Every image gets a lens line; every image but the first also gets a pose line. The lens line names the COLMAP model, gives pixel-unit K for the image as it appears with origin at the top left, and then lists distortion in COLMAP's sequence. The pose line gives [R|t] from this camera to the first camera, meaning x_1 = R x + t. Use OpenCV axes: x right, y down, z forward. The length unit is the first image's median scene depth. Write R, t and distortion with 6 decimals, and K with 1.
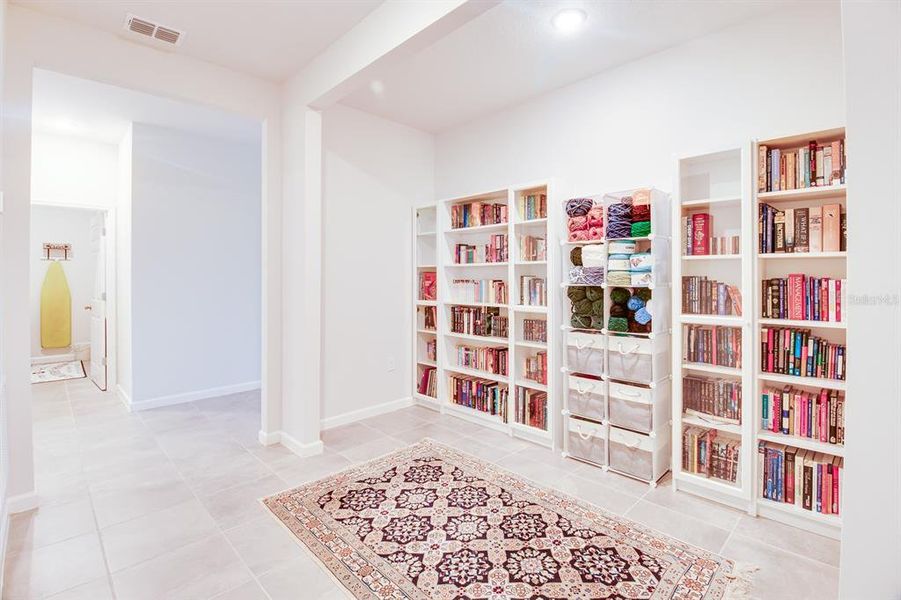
lens RADIAL K [[424.4, 0, 452.0], [0, 424.4, 276.6], [0, 0, 1]] dist [0.003524, -0.014767]
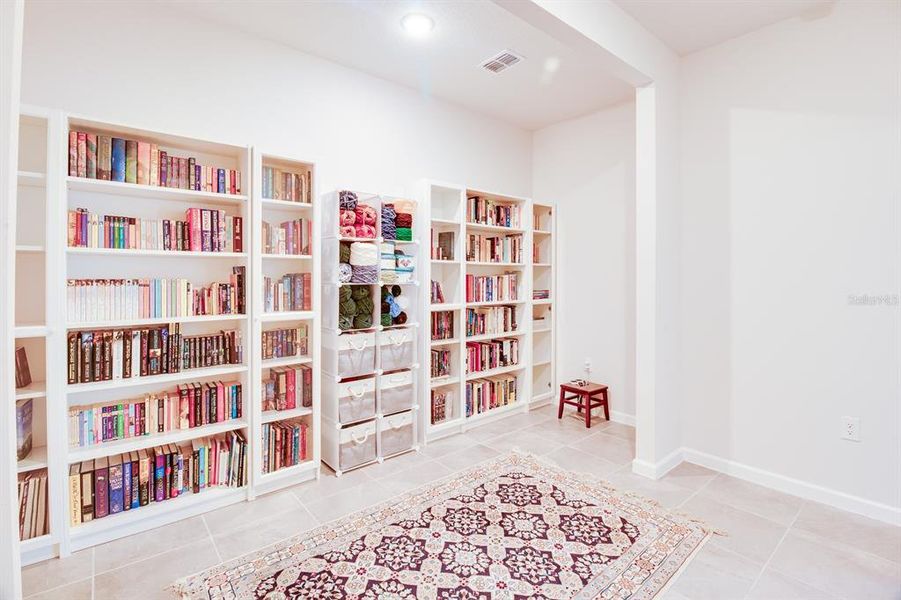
lens RADIAL K [[424.4, 0, 452.0], [0, 424.4, 276.6], [0, 0, 1]] dist [0.003524, -0.014767]
pose [[0.066531, 0.000997, 0.997784, -0.646850], [-0.005166, 0.999986, -0.000655, 0.003293], [-0.997771, -0.005111, 0.066535, 0.739815]]
